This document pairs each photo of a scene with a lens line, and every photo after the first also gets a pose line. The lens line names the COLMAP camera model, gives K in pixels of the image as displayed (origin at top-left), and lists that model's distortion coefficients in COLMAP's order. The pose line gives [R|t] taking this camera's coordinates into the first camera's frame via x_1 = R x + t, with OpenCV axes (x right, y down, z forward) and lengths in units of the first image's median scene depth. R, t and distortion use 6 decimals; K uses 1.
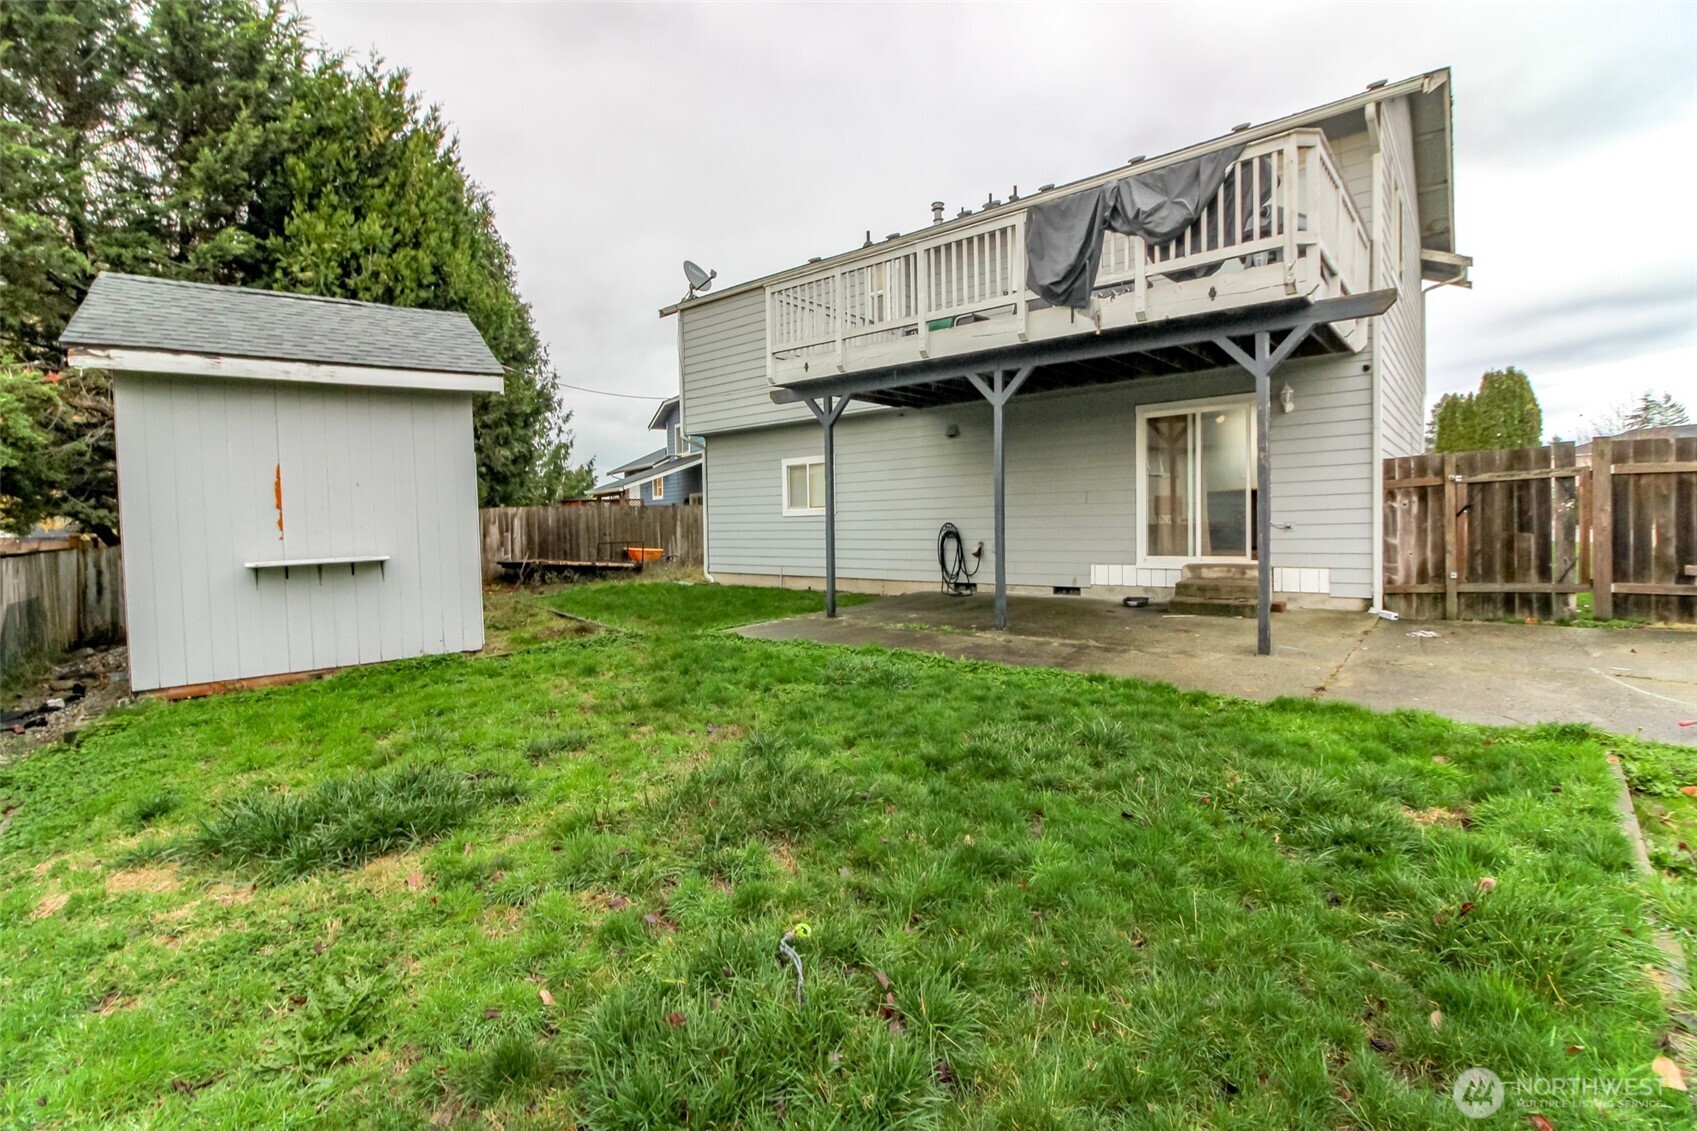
lens RADIAL K [[794.8, 0, 857.1], [0, 794.8, 524.4], [0, 0, 1]] dist [0.004958, -0.000929]
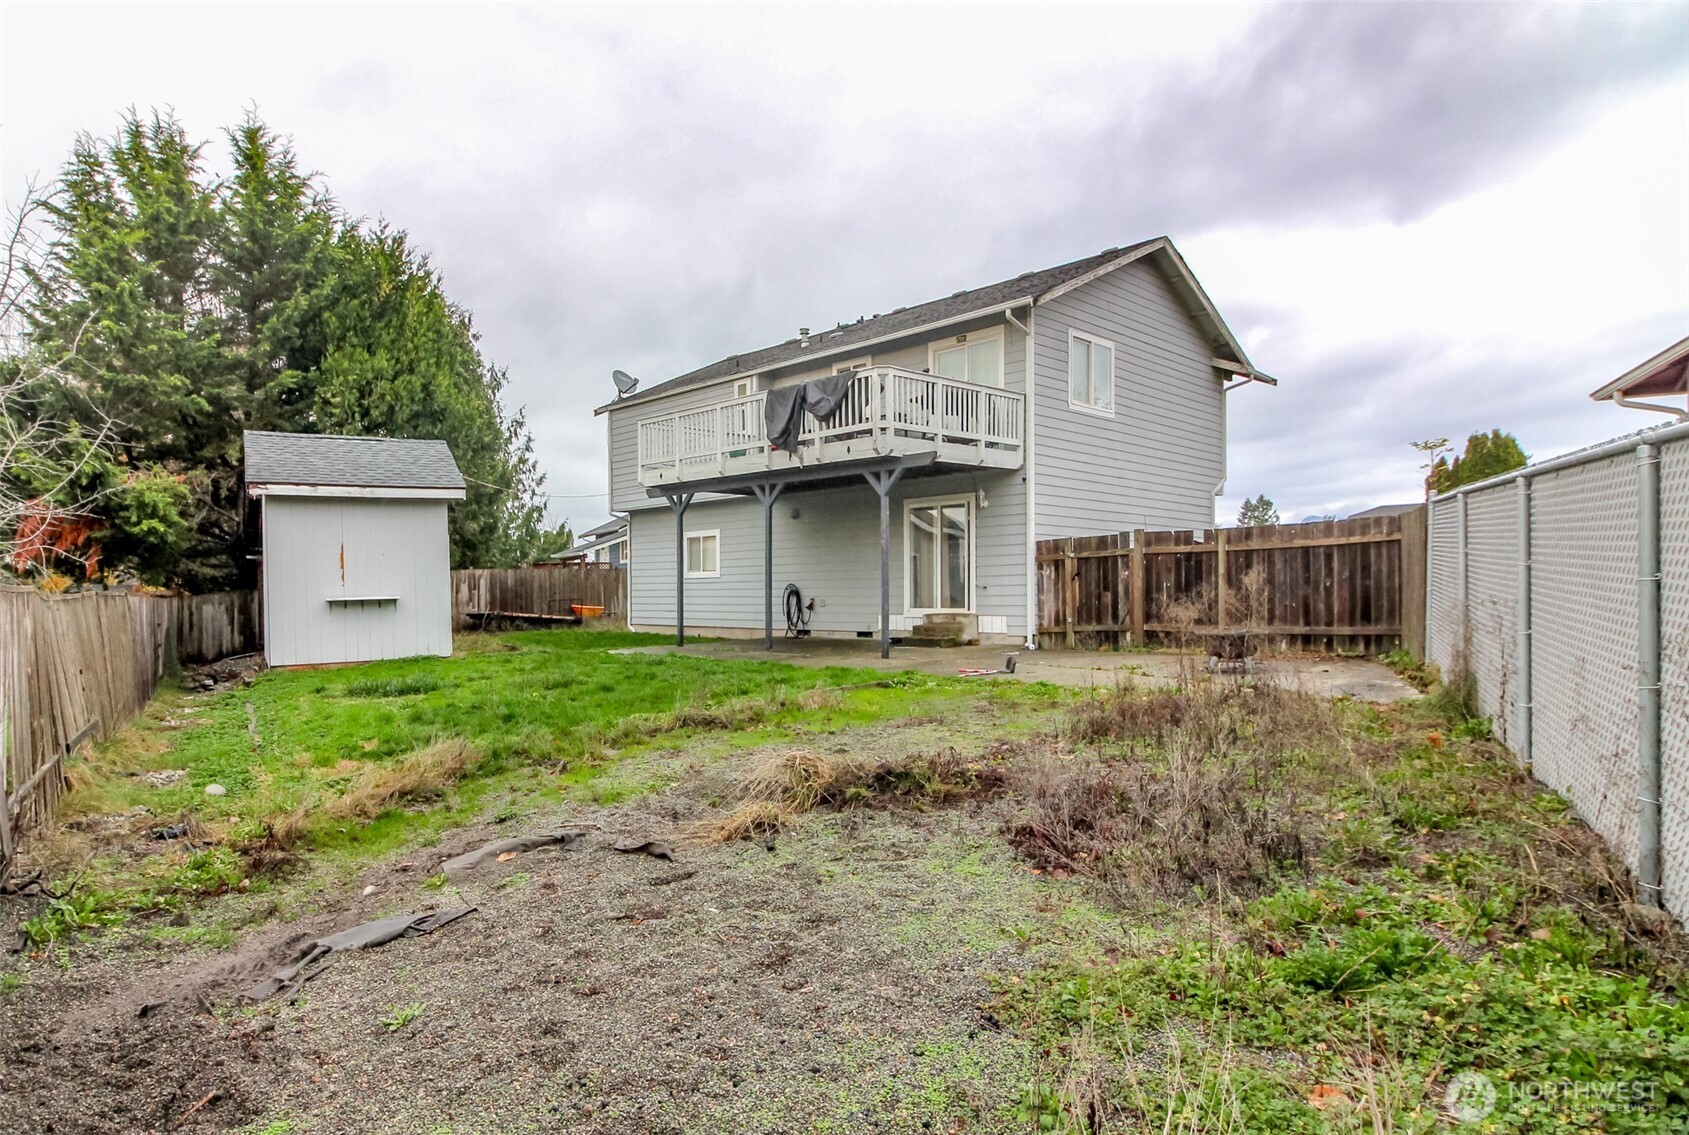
lens RADIAL K [[1014.3, 0, 784.8], [0, 1014.3, 576.6], [0, 0, 1]] dist [-0.002588, 0.050328]
pose [[0.991197, 0.009638, -0.132044, 0.304865], [-0.012043, 0.999776, -0.017427, 0.014515], [0.131846, 0.018864, 0.991091, -0.616699]]
